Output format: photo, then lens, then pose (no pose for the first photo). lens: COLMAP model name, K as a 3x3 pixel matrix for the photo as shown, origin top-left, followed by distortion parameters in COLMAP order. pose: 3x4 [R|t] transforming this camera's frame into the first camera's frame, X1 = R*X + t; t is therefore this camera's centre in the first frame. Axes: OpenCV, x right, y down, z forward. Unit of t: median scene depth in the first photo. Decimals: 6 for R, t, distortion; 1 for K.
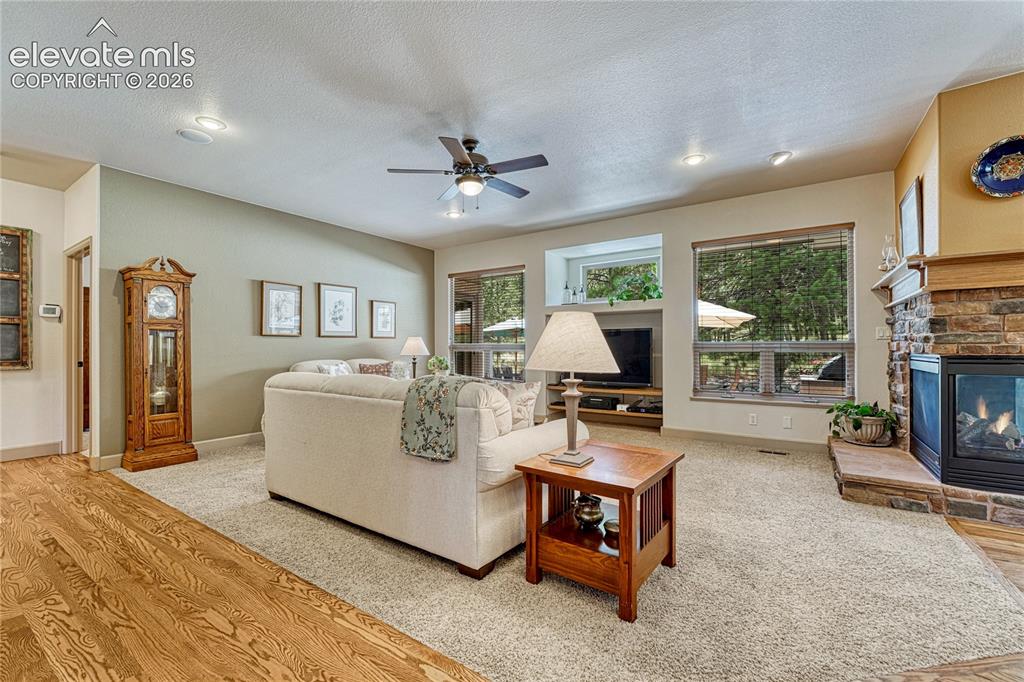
lens RADIAL K [[436.0, 0, 502.5], [0, 436.0, 344.1], [0, 0, 1]] dist [-0.008885, 0.003991]
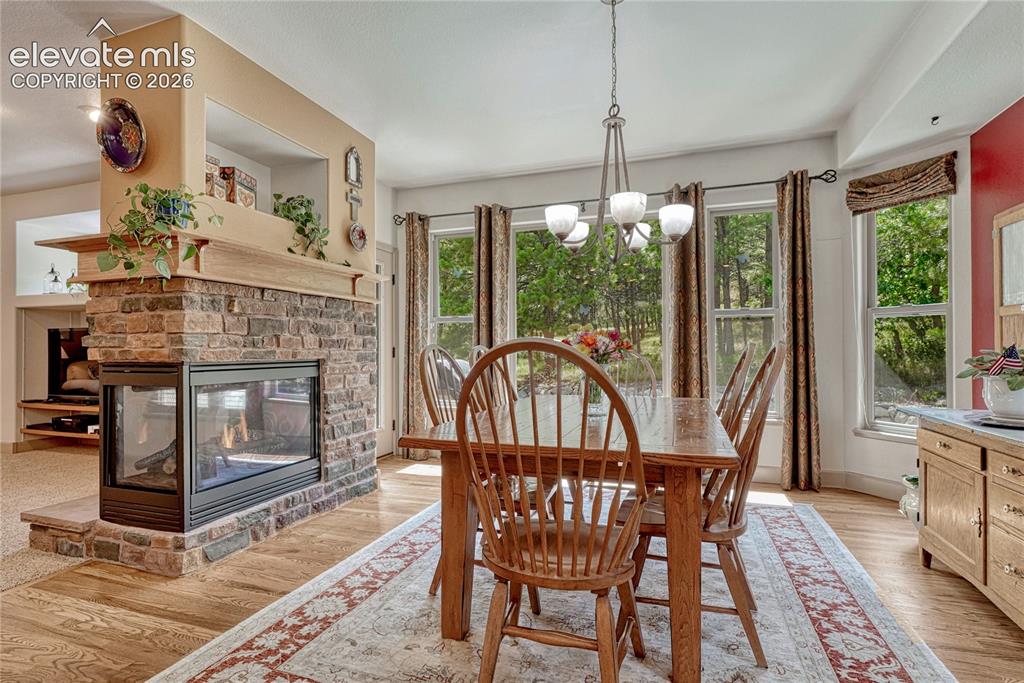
lens RADIAL K [[500.5, 0, 506.3], [0, 500.5, 344.6], [0, 0, 1]] dist [0.004843, -0.000111]
pose [[0.965051, 0.003792, 0.262034, 0.749686], [-0.002657, 0.999985, -0.004686, -0.002166], [-0.262047, 0.003826, 0.965047, -0.055153]]
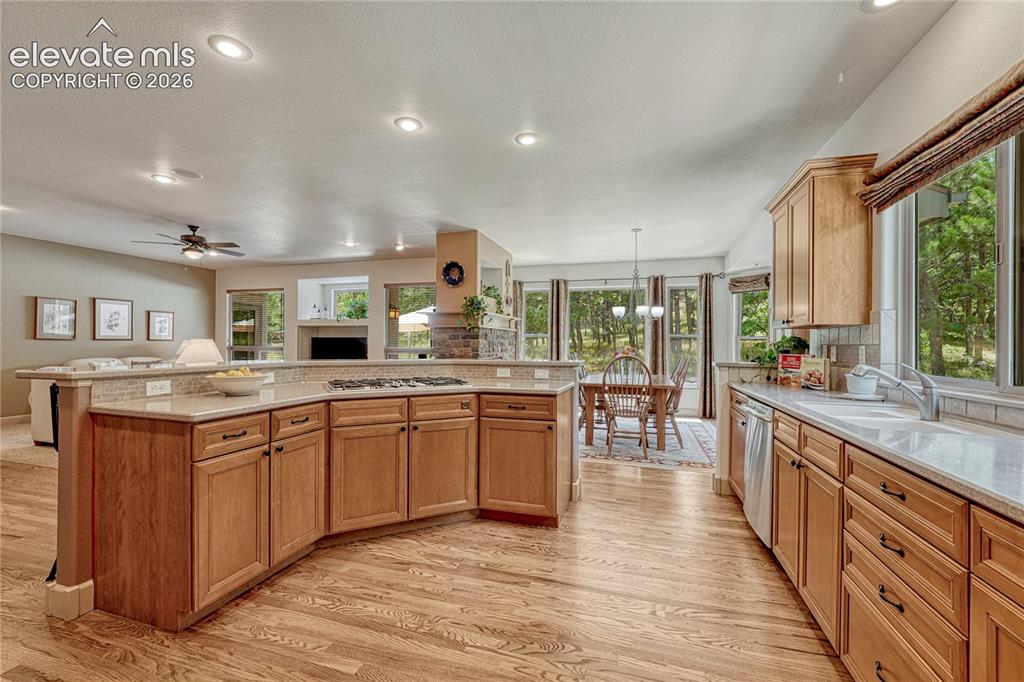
lens RADIAL K [[436.0, 0, 502.6], [0, 436.0, 344.5], [0, 0, 1]] dist [-0.008885, 0.003991]
pose [[0.955935, 0.012163, 0.293325, 0.348184], [-0.014271, 0.999885, 0.005048, -0.026725], [-0.293230, -0.009012, 0.955999, -0.563096]]
